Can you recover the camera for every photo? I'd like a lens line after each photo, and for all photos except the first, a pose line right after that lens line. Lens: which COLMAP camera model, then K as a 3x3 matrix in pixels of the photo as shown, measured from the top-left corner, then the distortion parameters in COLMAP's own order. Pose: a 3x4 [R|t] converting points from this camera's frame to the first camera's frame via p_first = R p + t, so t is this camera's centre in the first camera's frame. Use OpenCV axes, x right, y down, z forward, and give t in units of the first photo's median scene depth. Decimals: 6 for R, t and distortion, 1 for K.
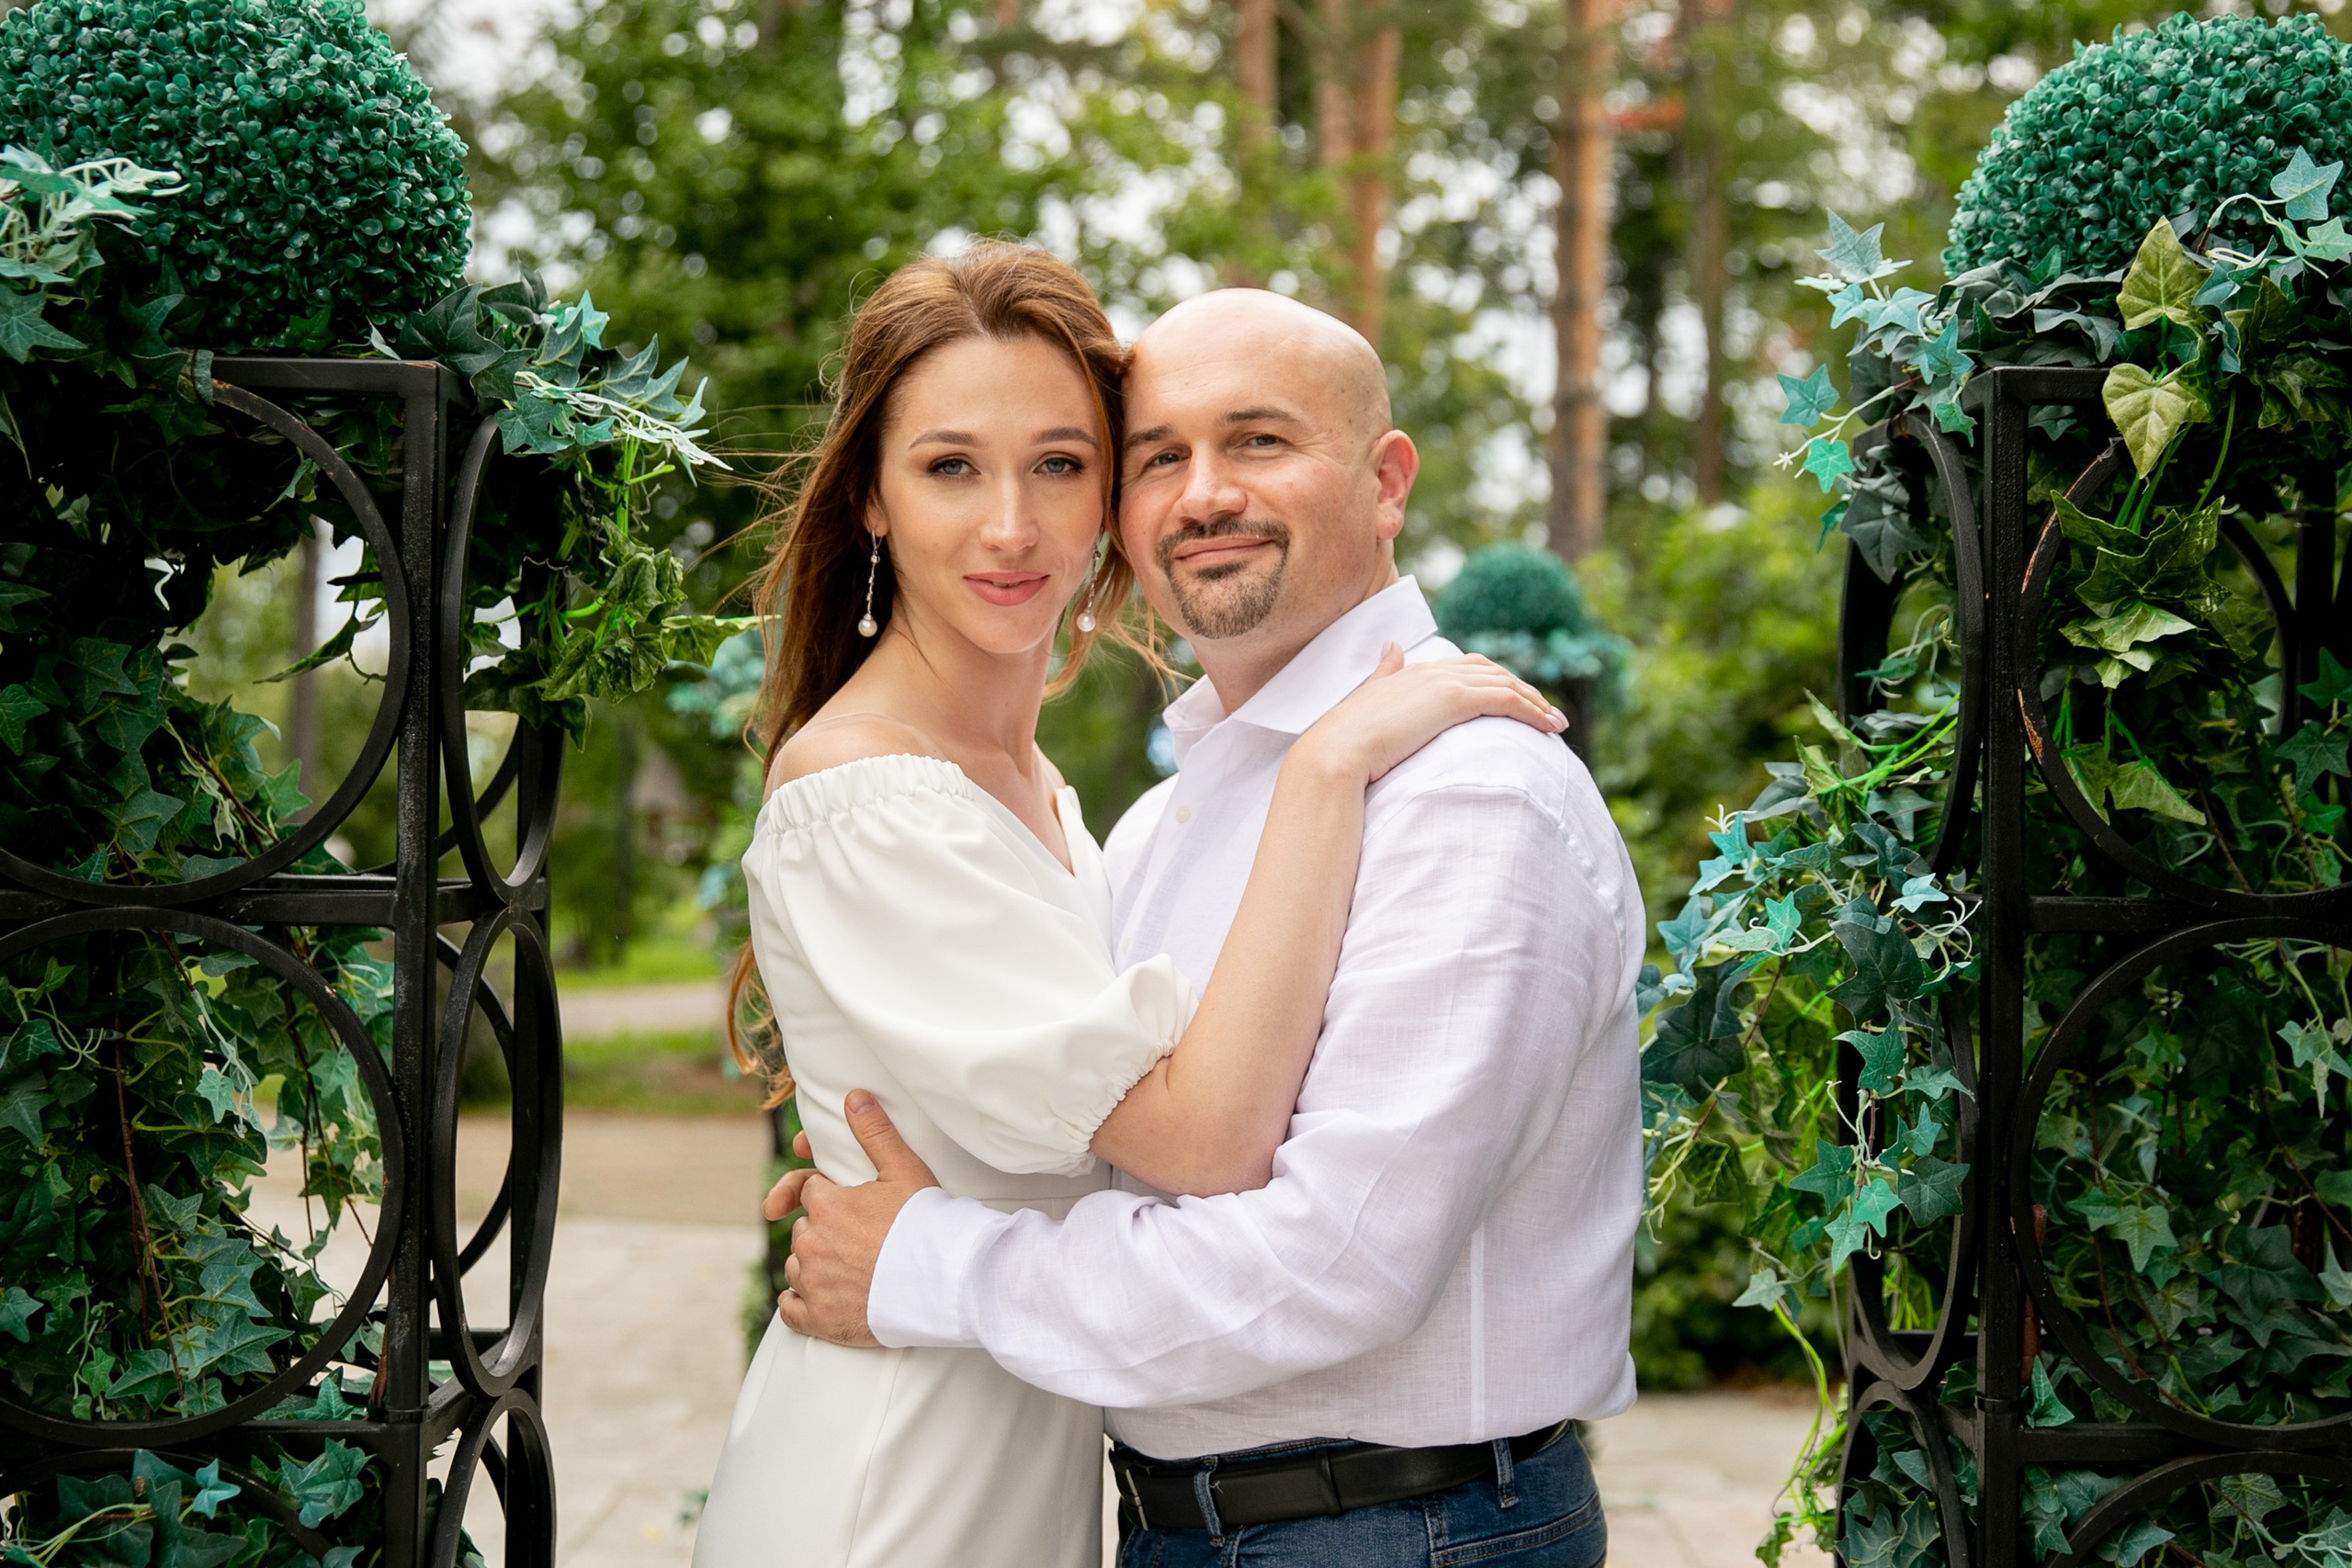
lens RADIAL K [[2879.3, 0, 1275.2], [0, 2879.3, 794.4], [0, 0, 1]] dist [0.022715, 0.069490]
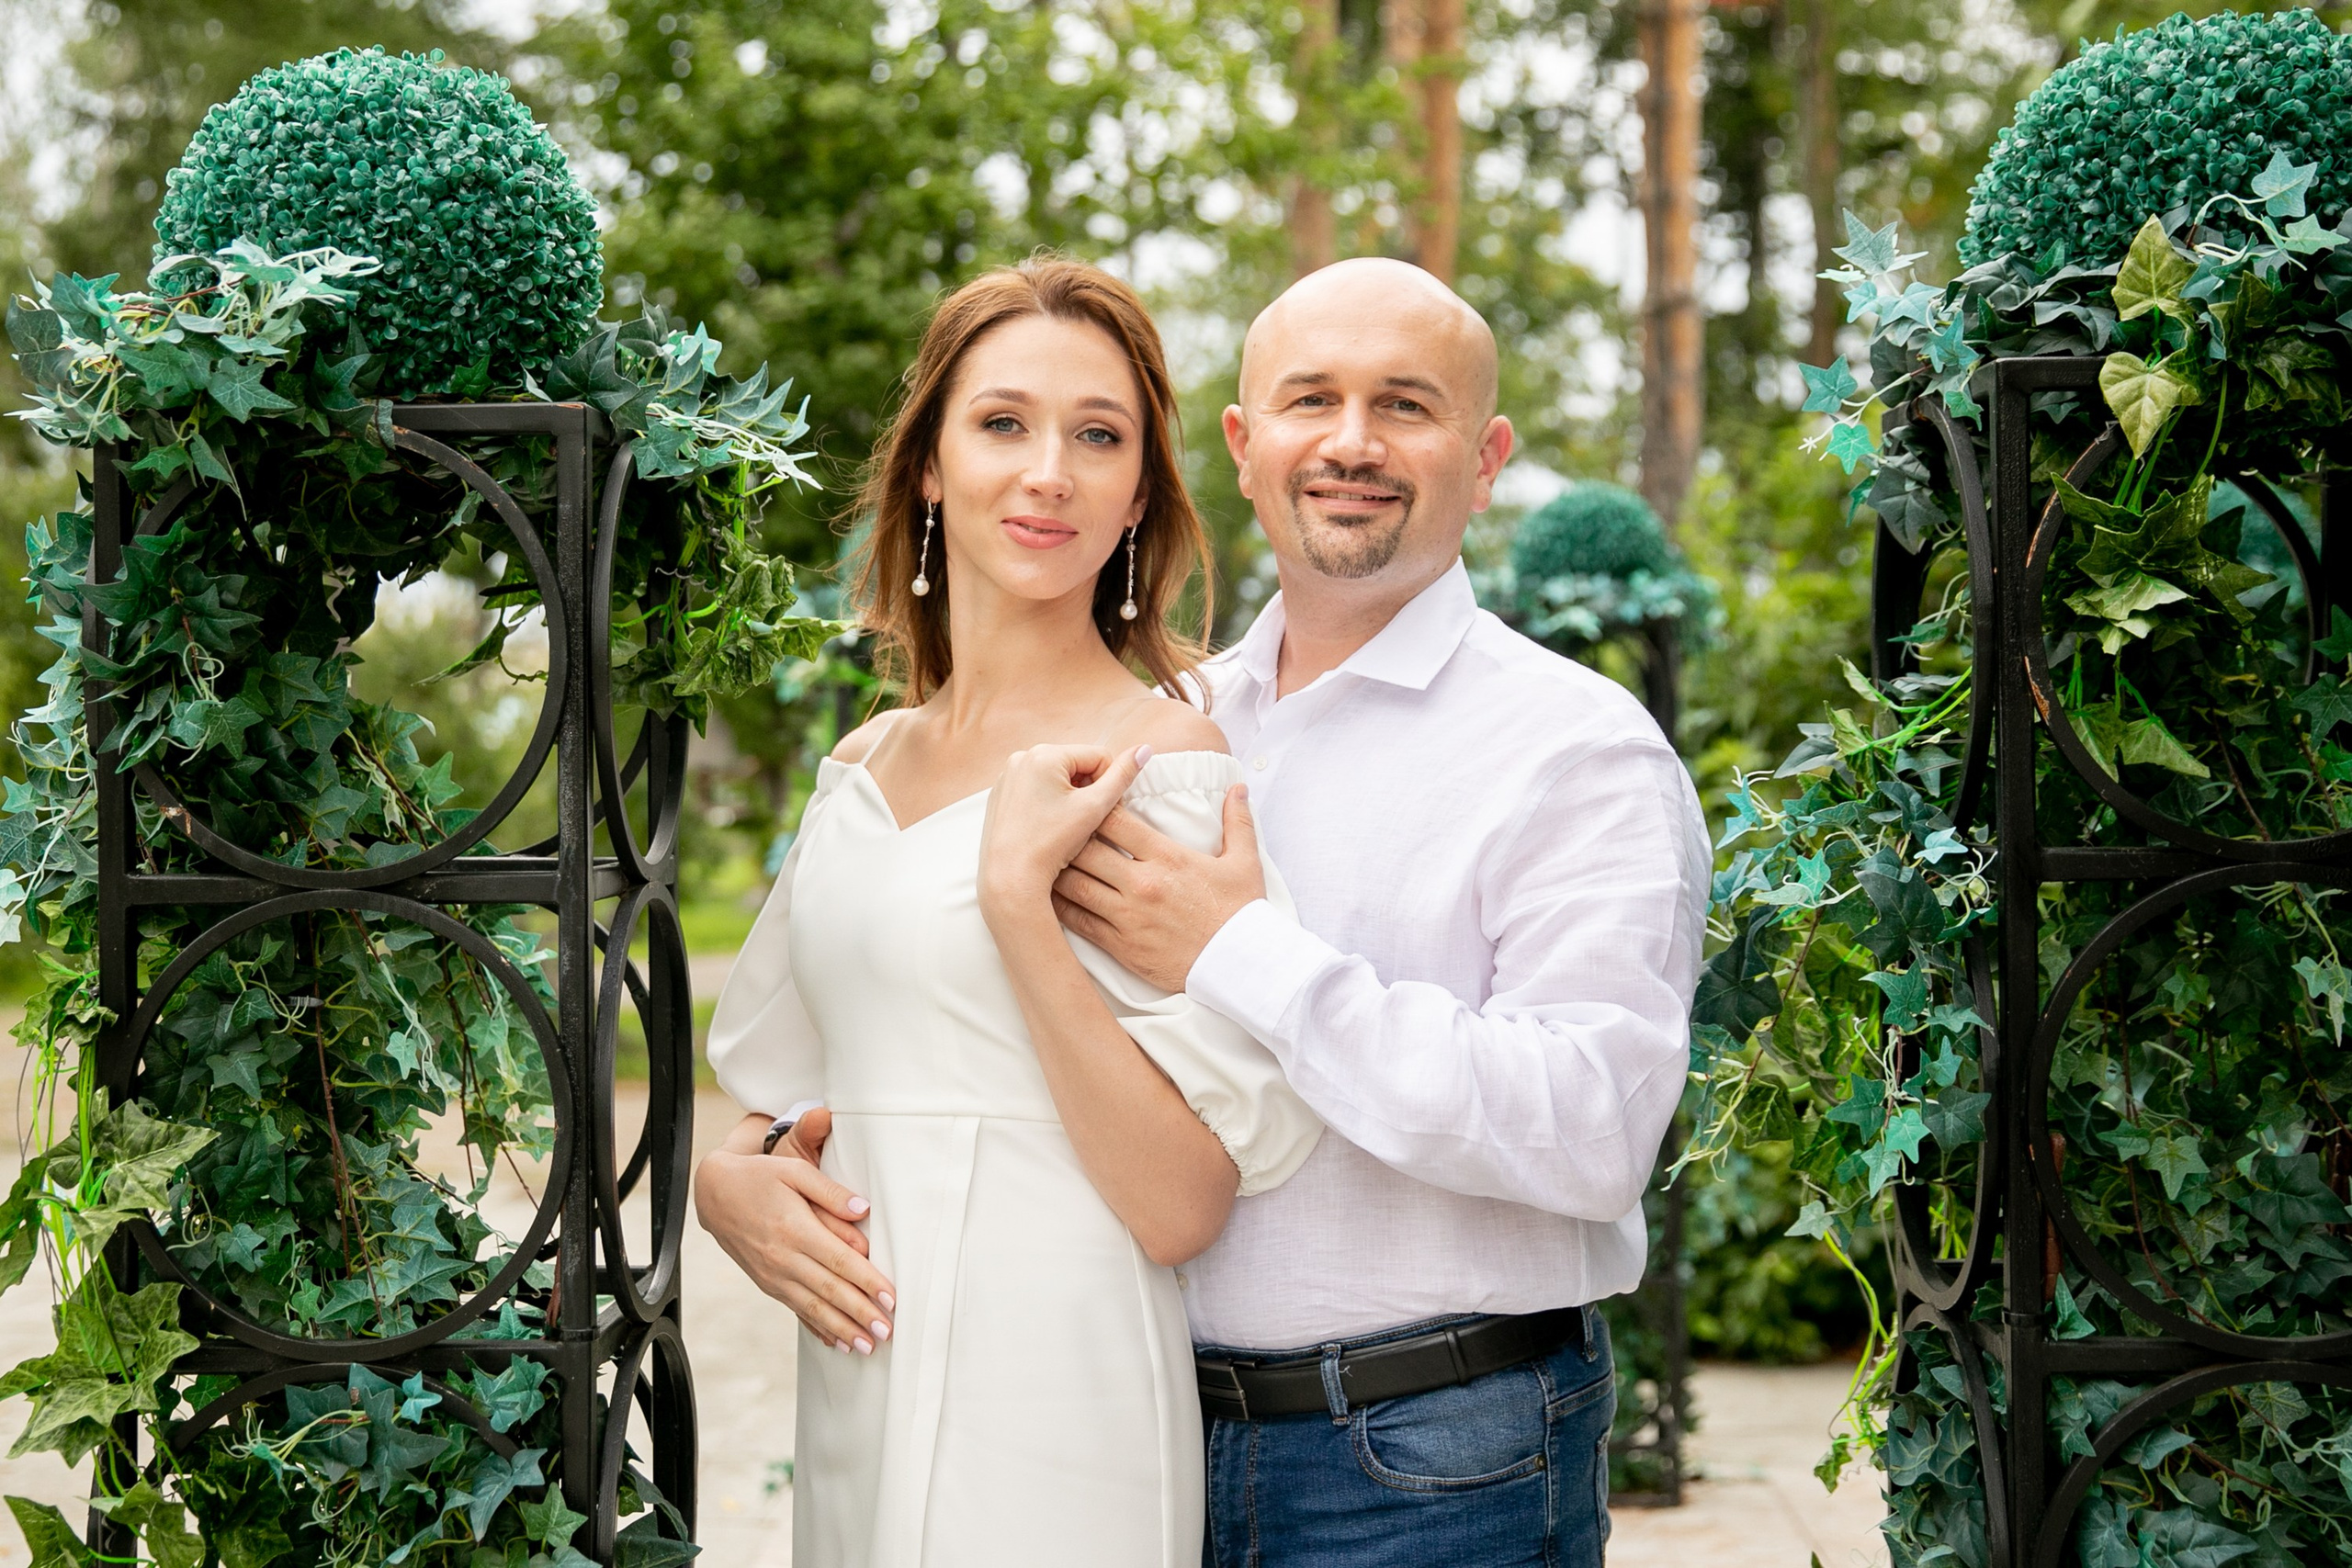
lens RADIAL K [[3134.0, 0, 1066.4], [0, 3134.0, 758.7], [0, 0, 1]] dist [0.034854, 0.083070]
pose [[0.995493, -0.022454, -0.092135, 0.007200], [0.023089, 0.999716, 0.005833, -0.012444], [0.091978, -0.007934, 0.995729, -0.193770]]
